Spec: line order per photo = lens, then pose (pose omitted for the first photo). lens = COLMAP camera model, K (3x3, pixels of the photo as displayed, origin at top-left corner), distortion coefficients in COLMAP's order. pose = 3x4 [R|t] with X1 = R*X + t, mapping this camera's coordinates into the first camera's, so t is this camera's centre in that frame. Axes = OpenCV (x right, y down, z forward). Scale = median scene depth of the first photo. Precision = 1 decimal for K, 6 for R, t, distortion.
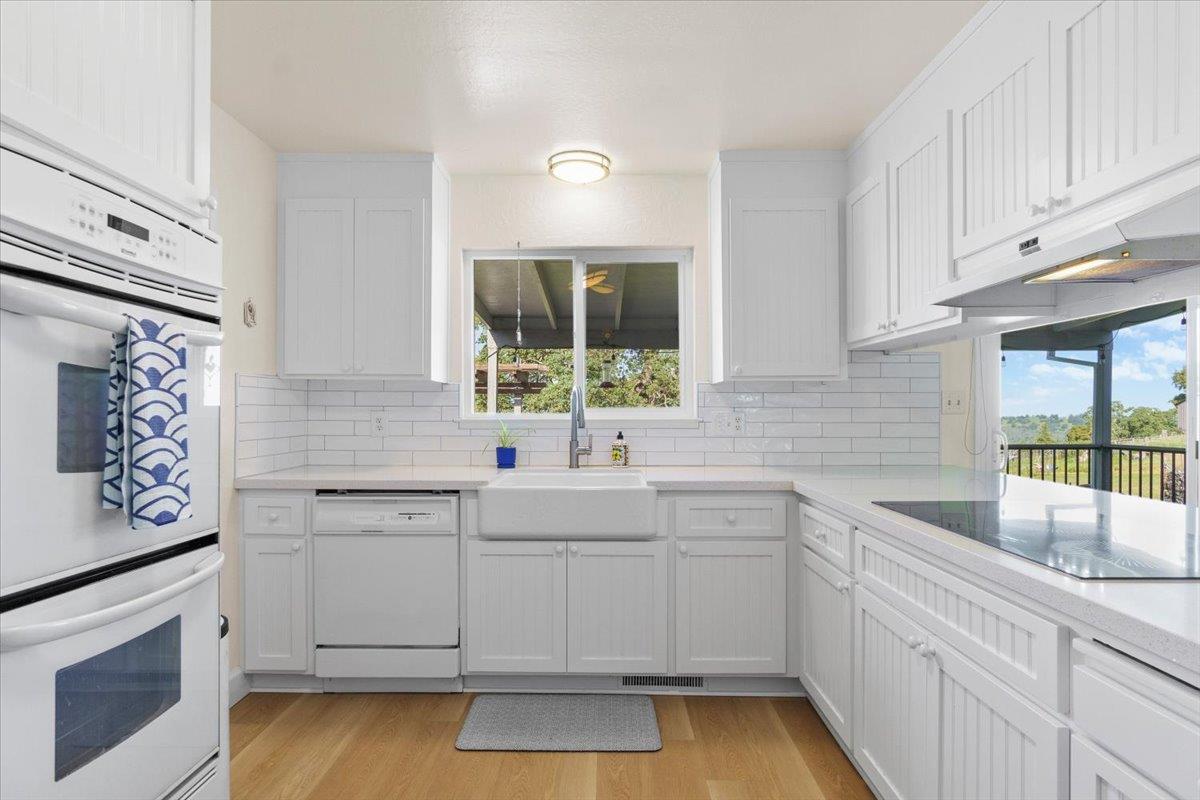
lens RADIAL K [[660.3, 0, 602.8], [0, 660.3, 414.0], [0, 0, 1]] dist [0.002446, 0.000489]
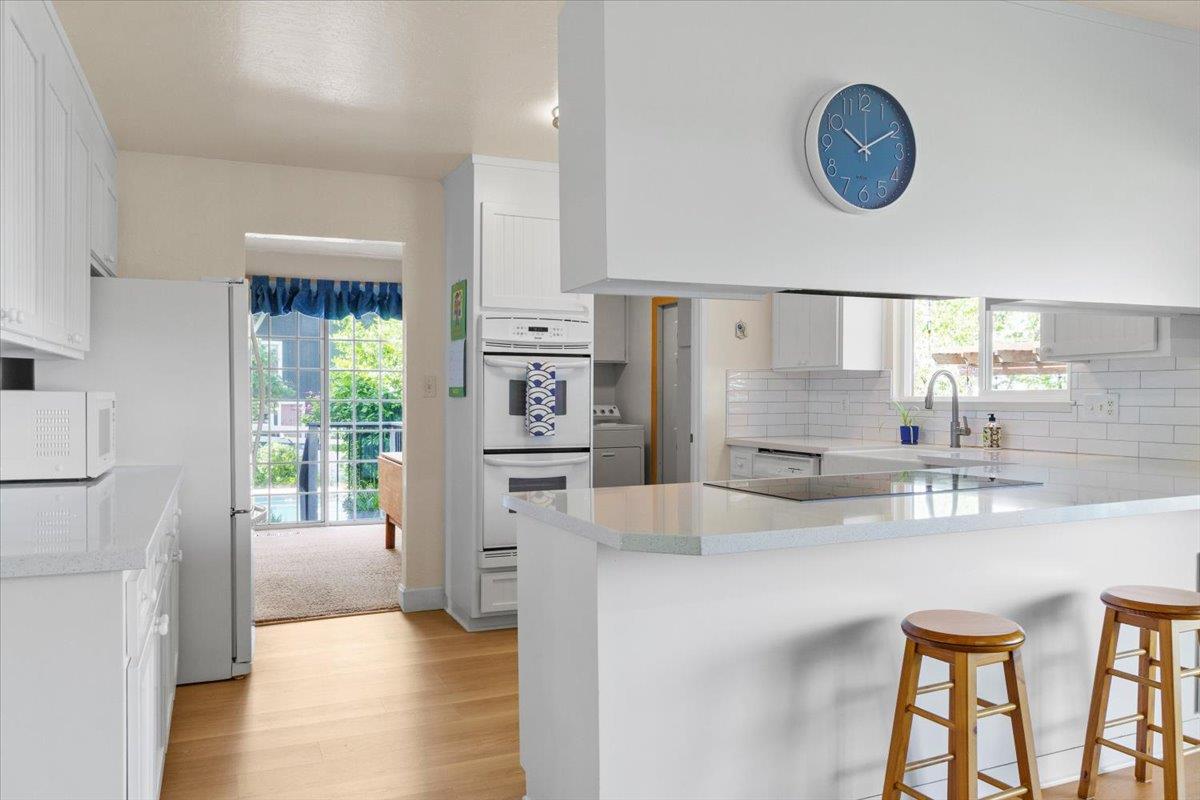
lens RADIAL K [[914.2, 0, 600.0], [0, 914.2, 400.0], [0, 0, 1]] dist [-0.001391, -0.002613]
pose [[0.405047, 0.003086, -0.914290, 1.267455], [-0.000711, 0.999995, 0.003061, 0.001593], [0.914295, -0.000589, 0.405048, -0.140280]]
